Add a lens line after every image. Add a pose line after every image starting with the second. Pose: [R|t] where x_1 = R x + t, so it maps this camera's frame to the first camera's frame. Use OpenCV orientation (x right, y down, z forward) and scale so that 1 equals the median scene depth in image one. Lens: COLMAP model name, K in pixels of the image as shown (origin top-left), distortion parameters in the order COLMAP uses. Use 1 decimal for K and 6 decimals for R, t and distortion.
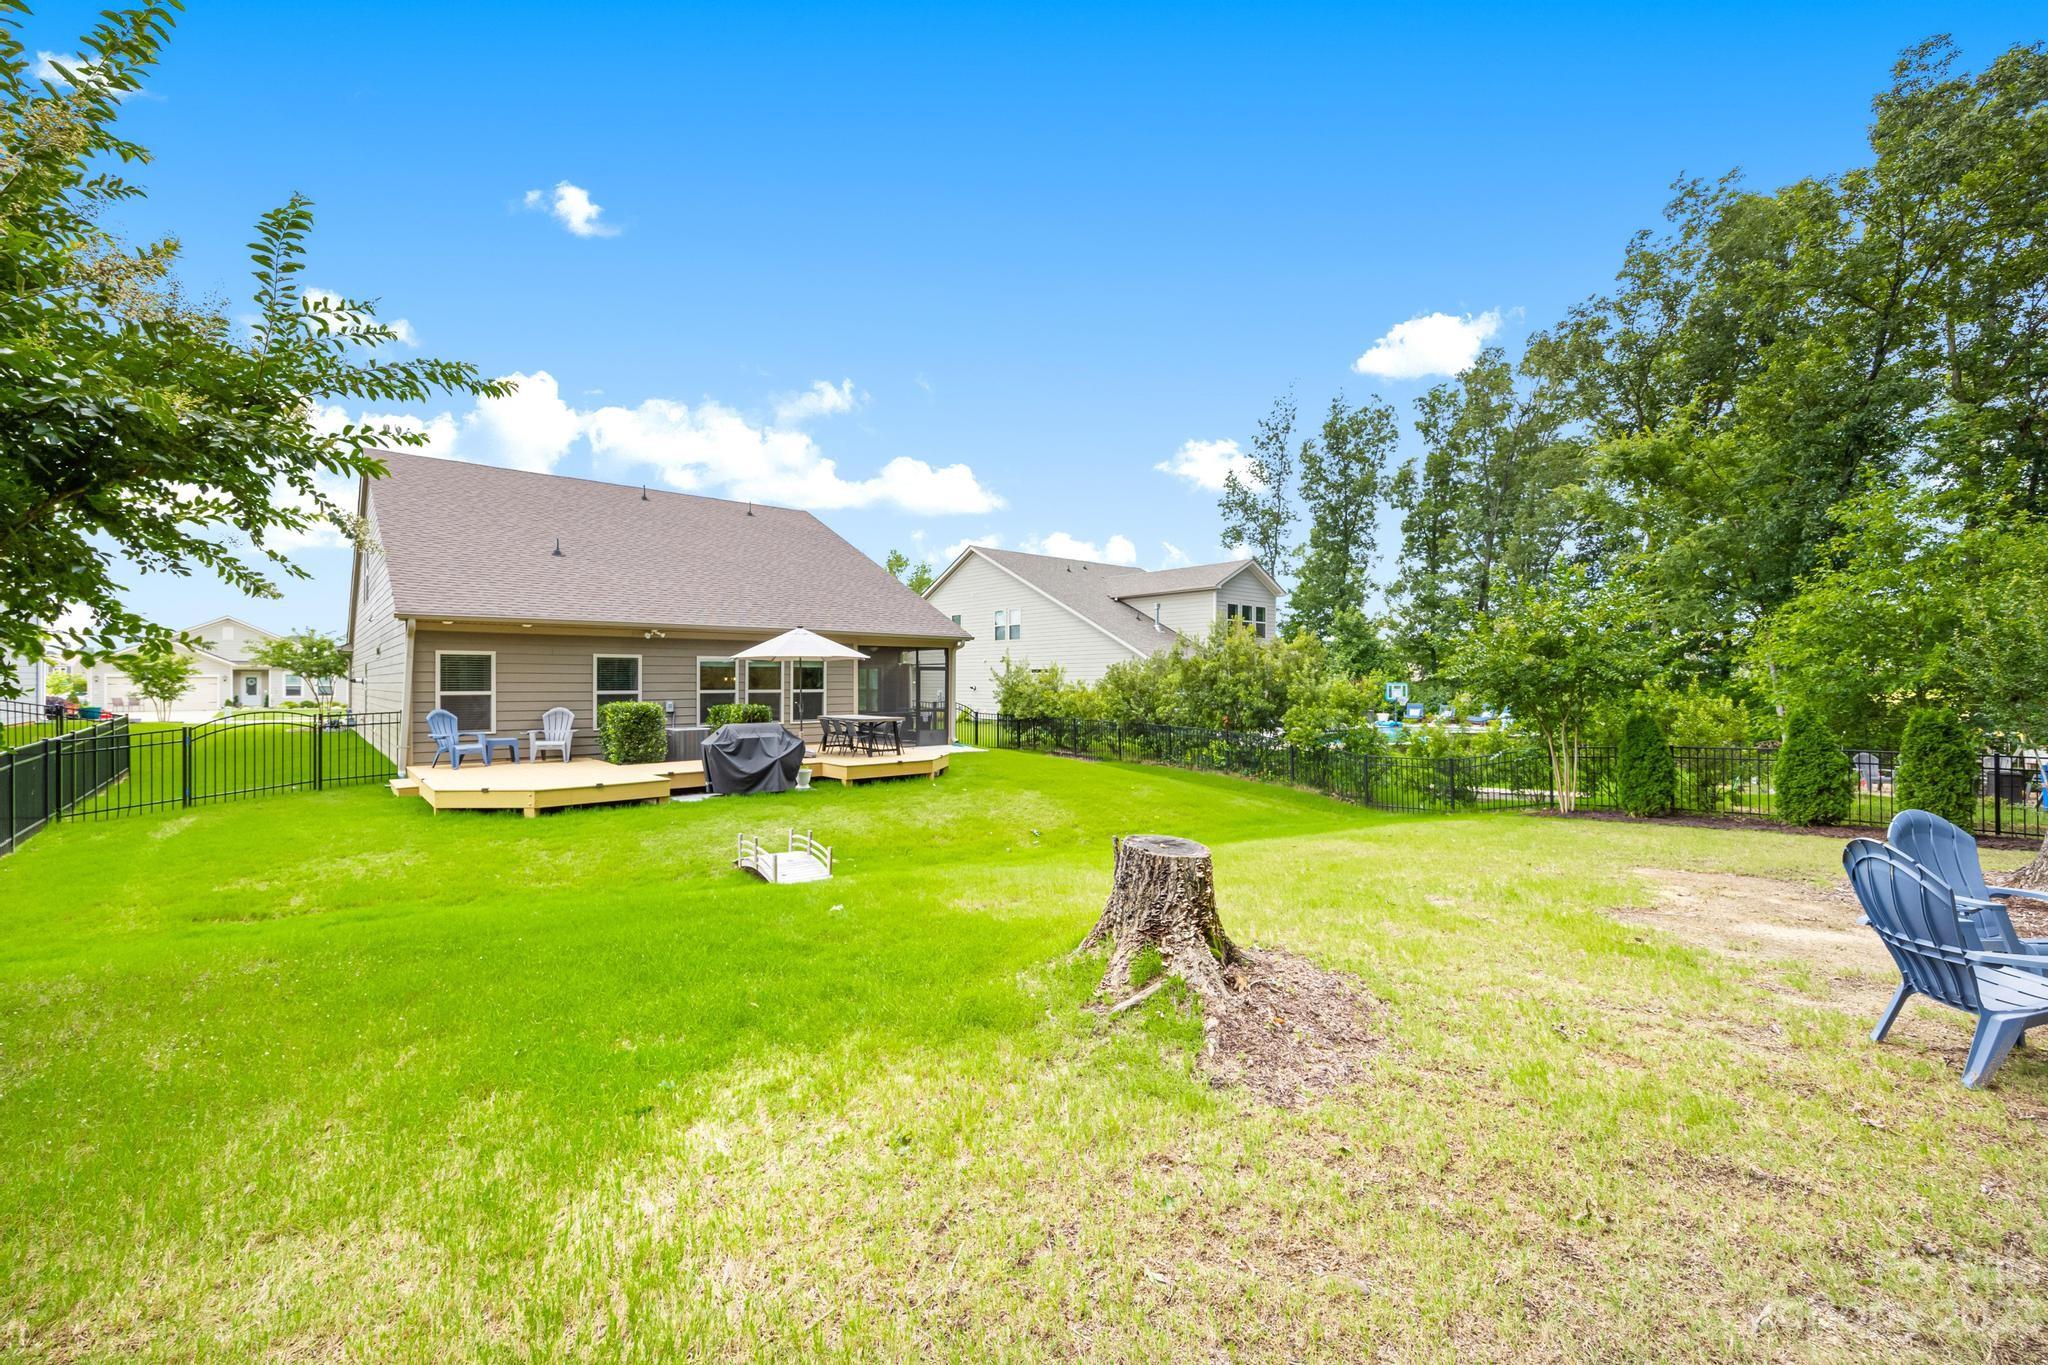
lens RADIAL K [[824.6, 0, 1032.0], [0, 824.6, 672.4], [0, 0, 1]] dist [0.002834, 0.000185]
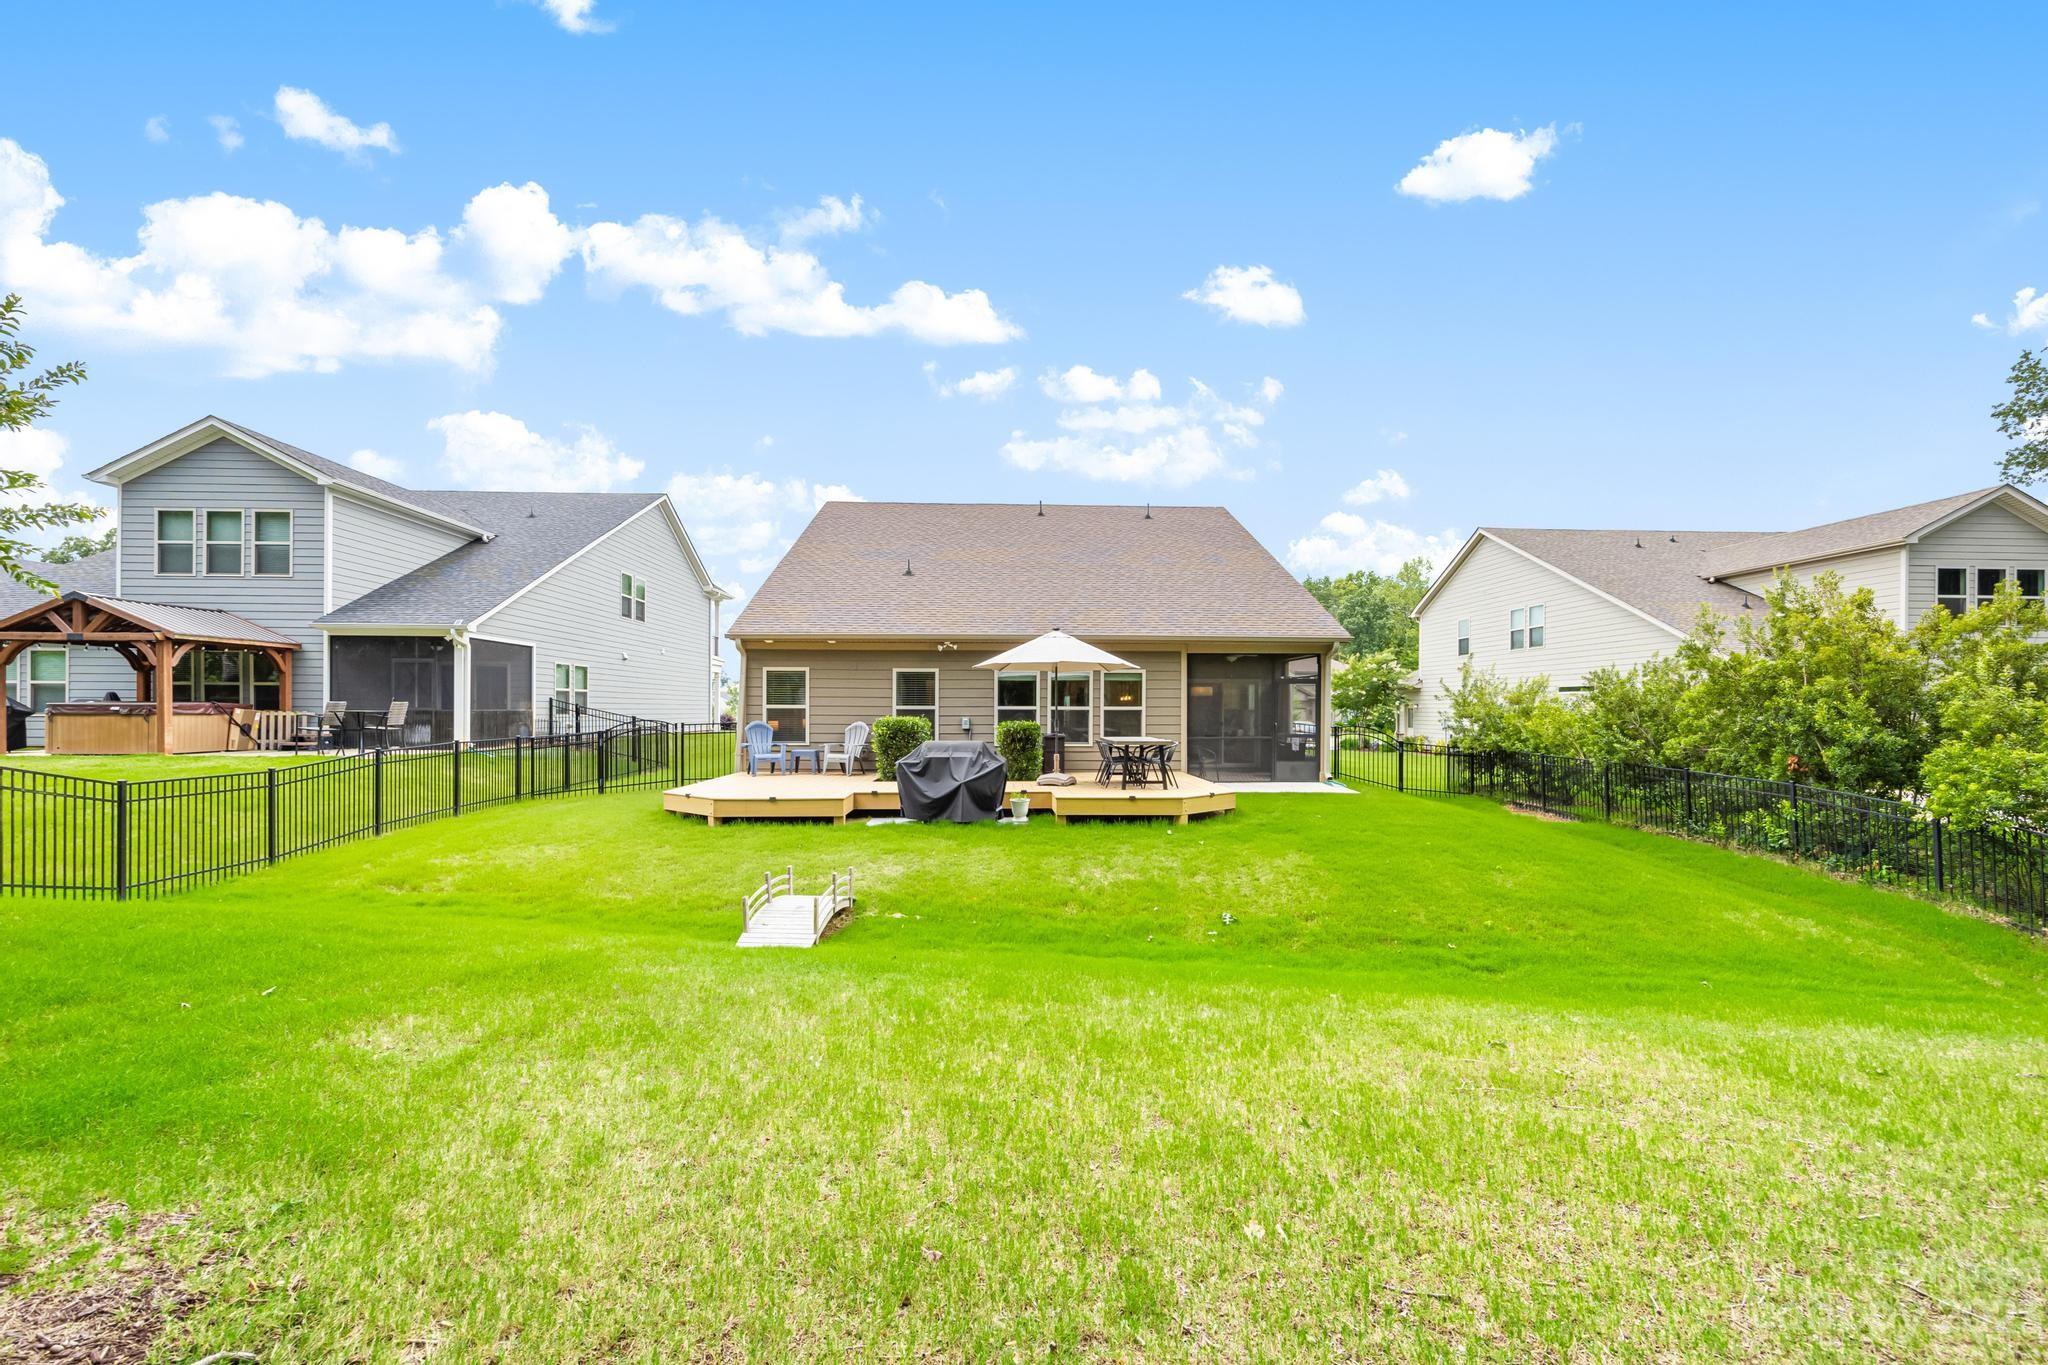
lens RADIAL K [[859.1, 0, 1023.3], [0, 859.1, 705.4], [0, 0, 1]] dist [-0.002395, -0.000196]
pose [[0.785517, 0.001005, -0.618840, 0.210714], [0.002655, 0.999984, 0.004994, 0.015988], [0.618835, -0.005566, 0.785502, 0.262297]]
